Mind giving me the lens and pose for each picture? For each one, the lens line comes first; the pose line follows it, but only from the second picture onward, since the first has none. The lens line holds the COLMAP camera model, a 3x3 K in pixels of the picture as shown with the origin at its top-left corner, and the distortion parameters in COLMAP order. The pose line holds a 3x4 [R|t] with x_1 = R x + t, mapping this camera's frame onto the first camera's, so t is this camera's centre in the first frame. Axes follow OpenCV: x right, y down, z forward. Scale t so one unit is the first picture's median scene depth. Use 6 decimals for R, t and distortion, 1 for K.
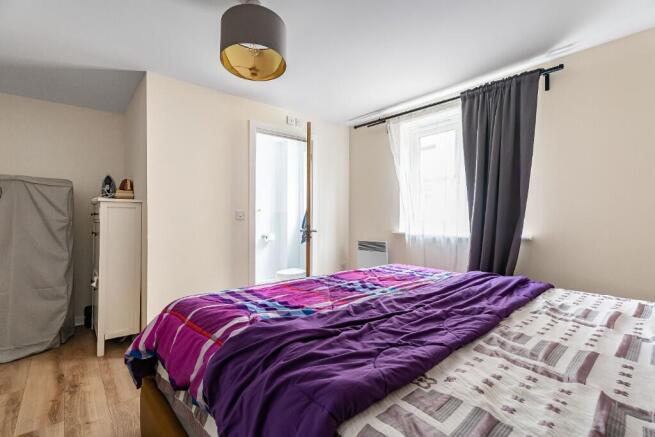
lens RADIAL K [[301.9, 0, 322.8], [0, 301.9, 216.6], [0, 0, 1]] dist [0.005496, 0.001156]
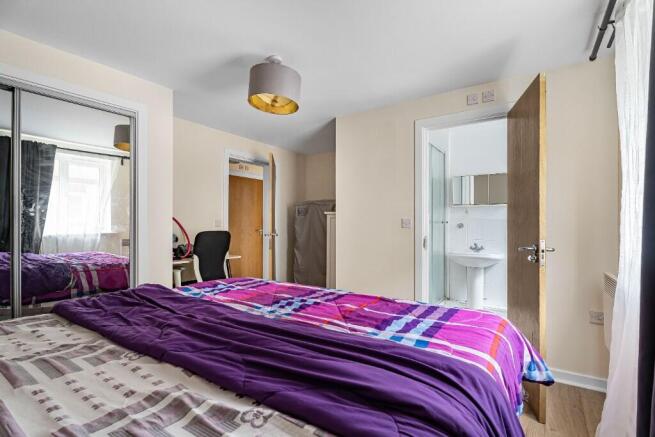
lens RADIAL K [[301.9, 0, 323.2], [0, 301.9, 223.5], [0, 0, 1]] dist [0.005496, 0.001156]
pose [[0.273176, 0.007121, -0.961938, 1.230507], [-0.007270, 0.999959, 0.005338, -0.020824], [0.961937, 0.005535, 0.273217, 0.998799]]
